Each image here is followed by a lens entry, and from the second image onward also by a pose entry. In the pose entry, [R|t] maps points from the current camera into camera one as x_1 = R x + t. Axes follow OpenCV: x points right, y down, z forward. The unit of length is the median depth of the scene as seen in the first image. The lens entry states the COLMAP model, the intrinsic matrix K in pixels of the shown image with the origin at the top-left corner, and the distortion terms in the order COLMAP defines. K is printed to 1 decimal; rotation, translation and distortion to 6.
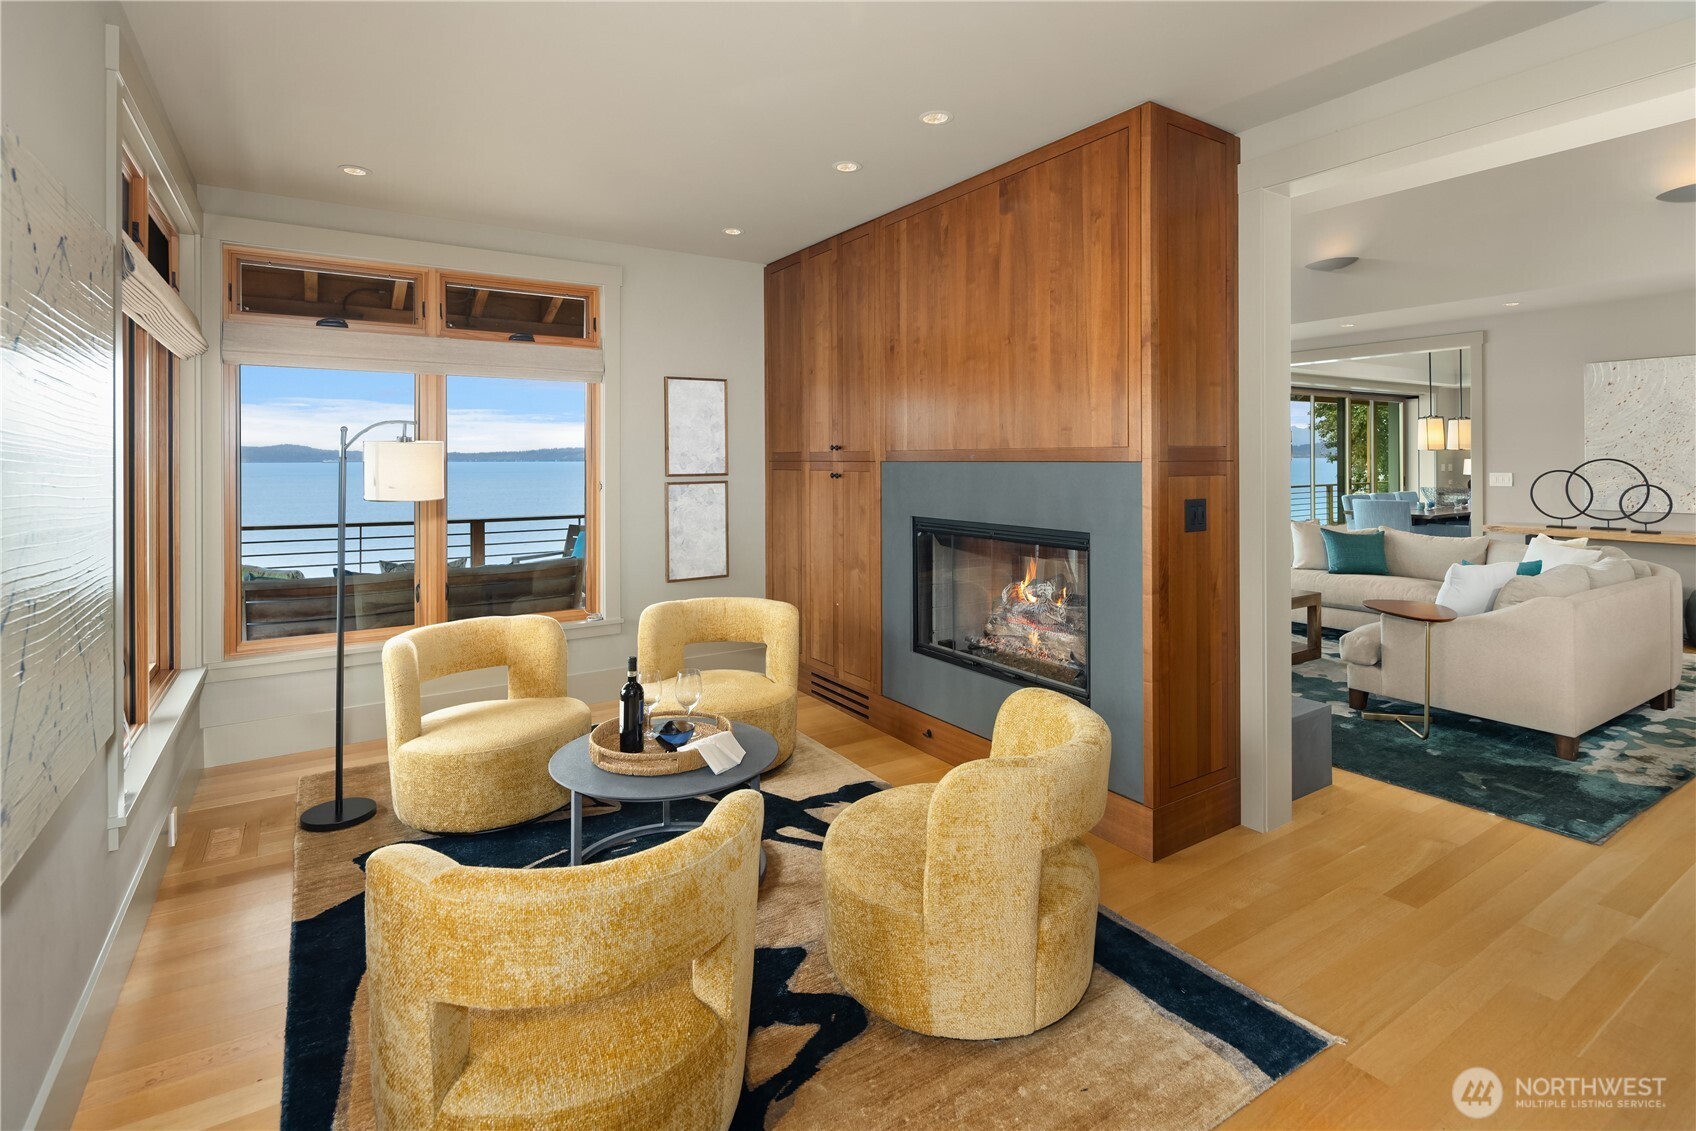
lens RADIAL K [[811.1, 0, 849.4], [0, 811.1, 461.4], [0, 0, 1]] dist [-0.004272, -0.000359]
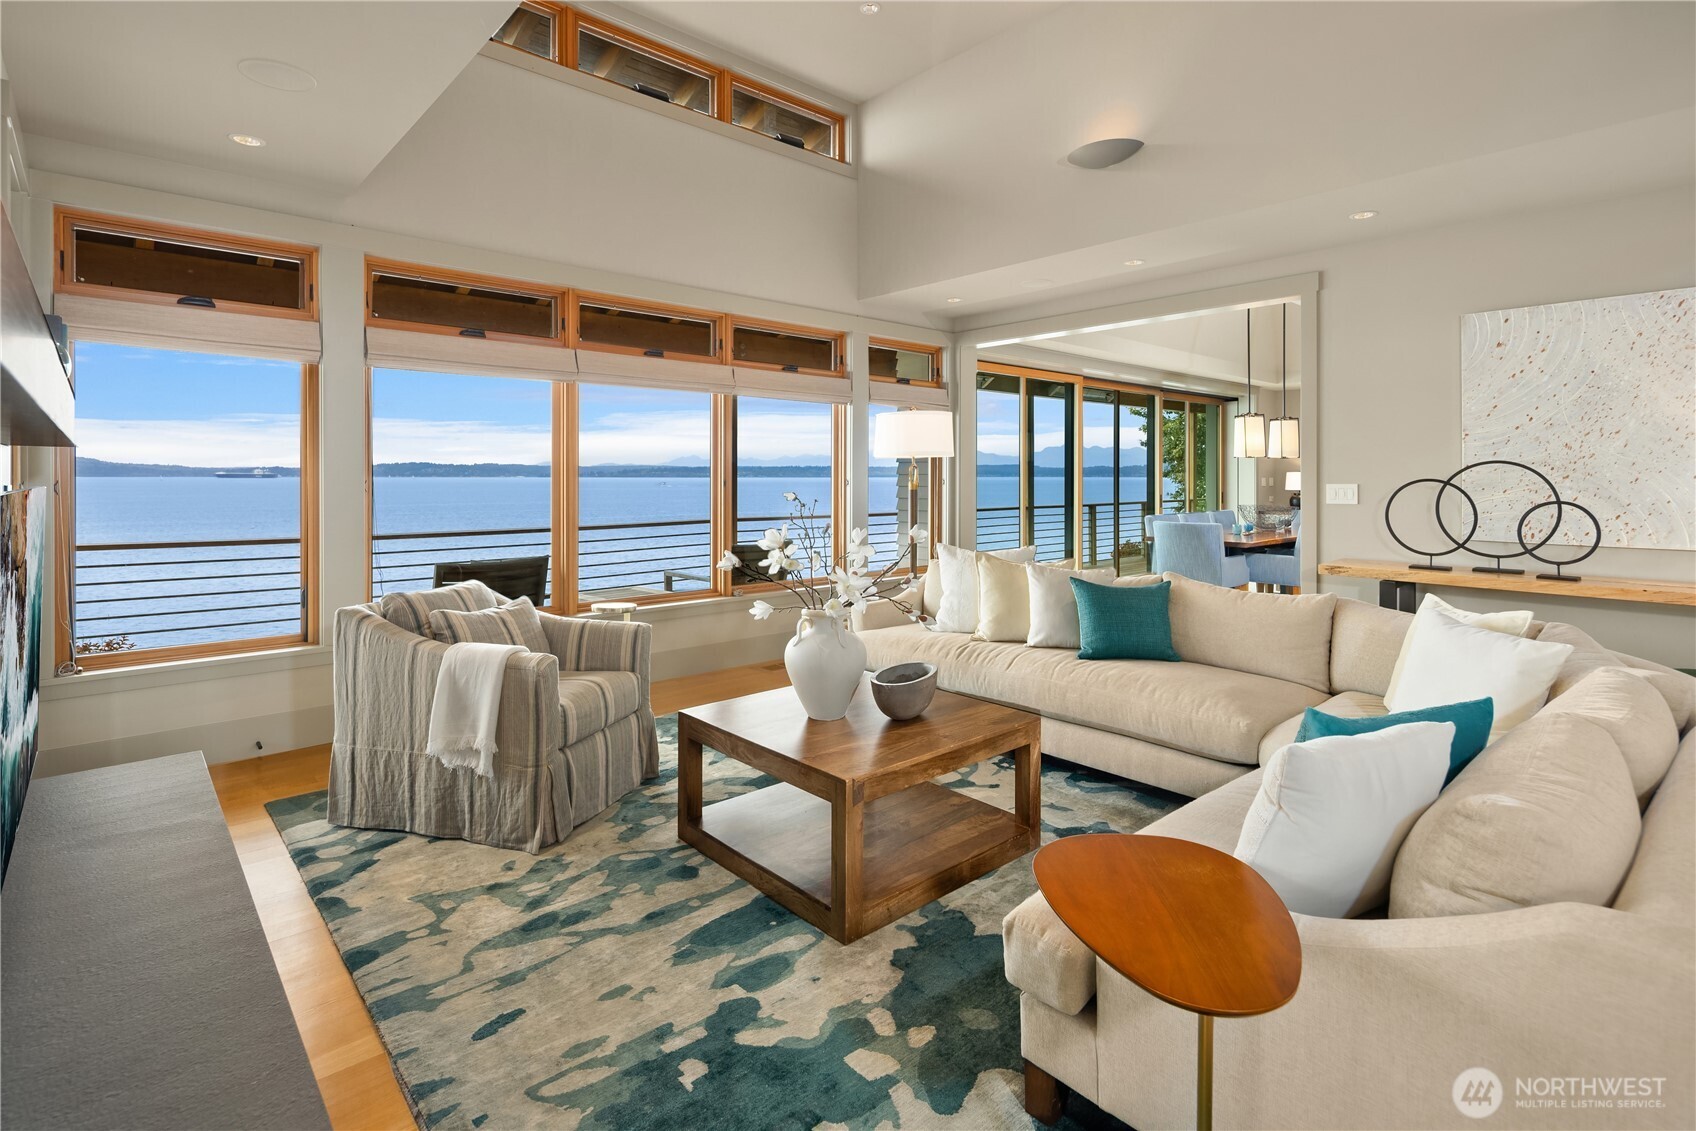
lens RADIAL K [[815.7, 0, 844.5], [0, 815.7, 484.1], [0, 0, 1]] dist [-0.005189, -0.000157]
pose [[0.987740, 0.001673, 0.156100, 0.323497], [-0.002579, 0.999981, 0.005604, 0.012535], [-0.156088, -0.005938, 0.987725, 0.438655]]
